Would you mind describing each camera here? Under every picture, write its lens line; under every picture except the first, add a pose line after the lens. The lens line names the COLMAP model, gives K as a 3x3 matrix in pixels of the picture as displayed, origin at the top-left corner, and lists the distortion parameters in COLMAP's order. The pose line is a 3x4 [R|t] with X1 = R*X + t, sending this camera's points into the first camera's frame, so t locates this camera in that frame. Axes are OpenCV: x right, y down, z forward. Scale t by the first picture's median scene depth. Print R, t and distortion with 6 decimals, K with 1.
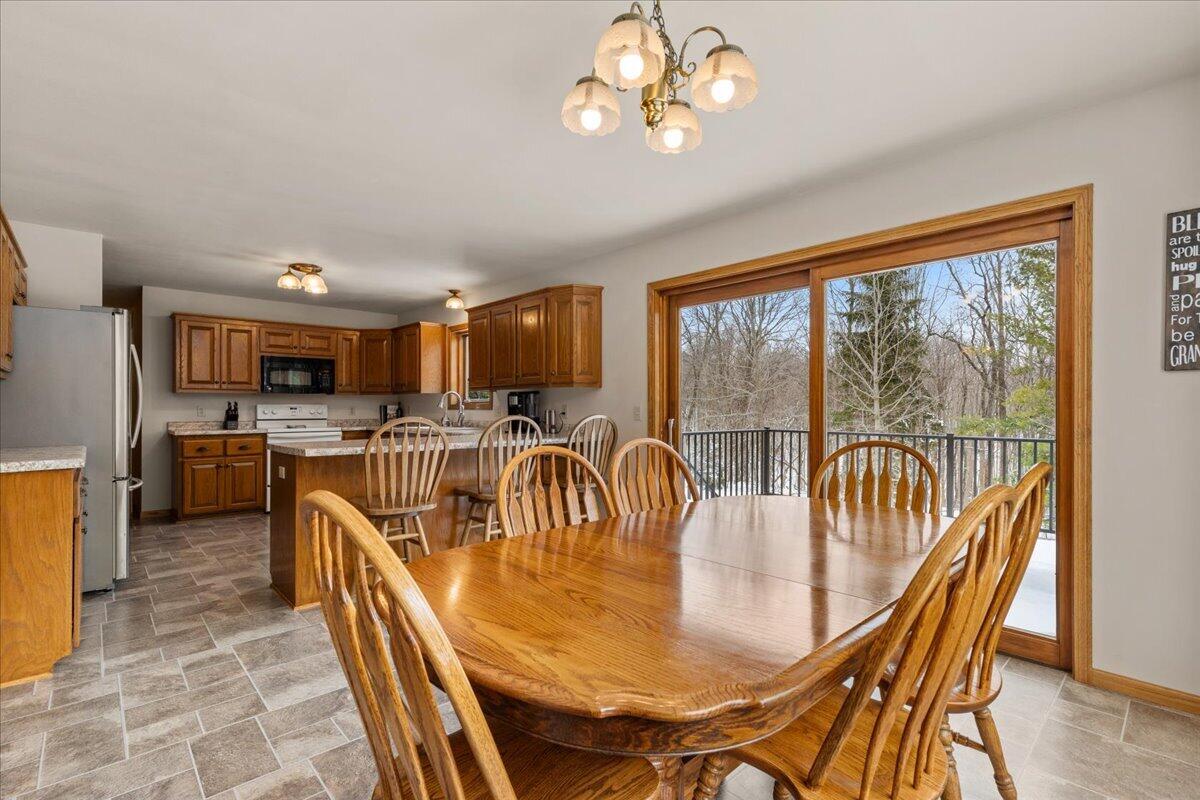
lens RADIAL K [[550.3, 0, 601.5], [0, 550.3, 405.6], [0, 0, 1]] dist [0.011099, -0.000016]
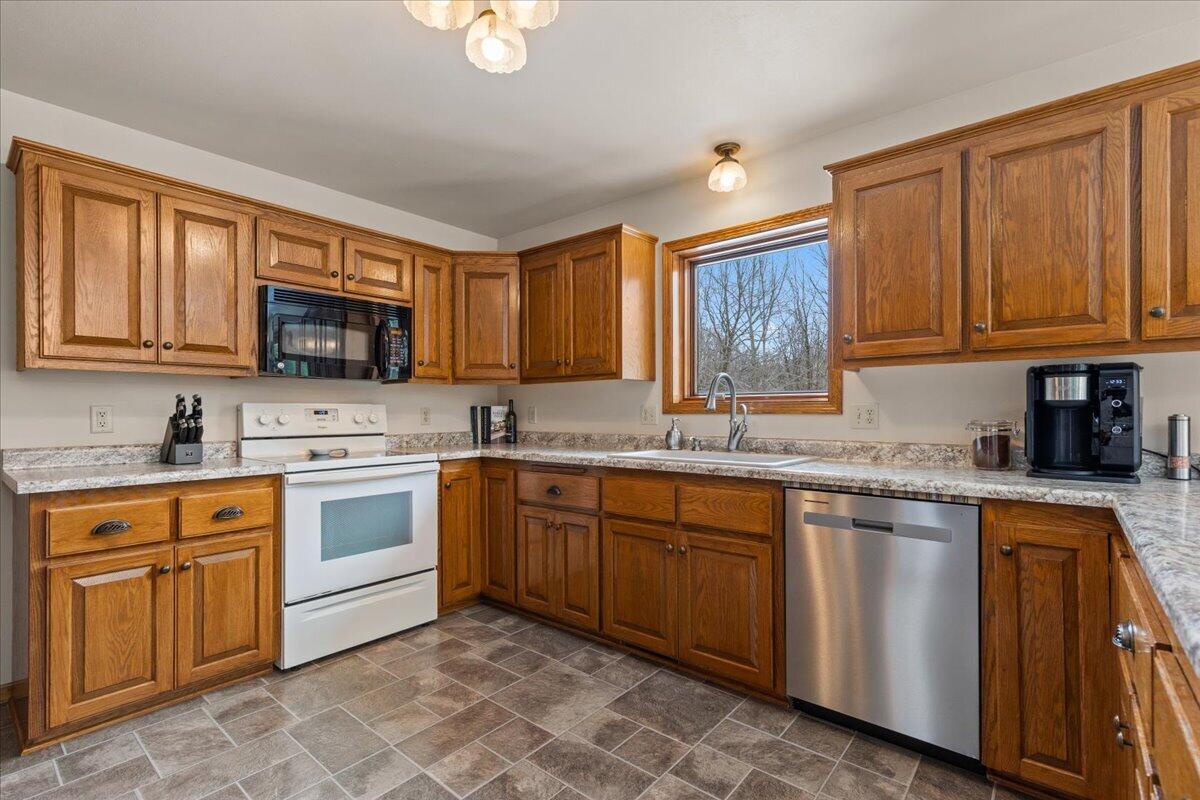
lens RADIAL K [[550.3, 0, 600.3], [0, 550.3, 406.1], [0, 0, 1]] dist [0.011099, -0.000016]
pose [[0.990549, -0.001030, 0.137155, -0.430802], [0.001740, 0.999986, -0.005057, 0.003185], [-0.137148, 0.005248, 0.990537, 0.568168]]
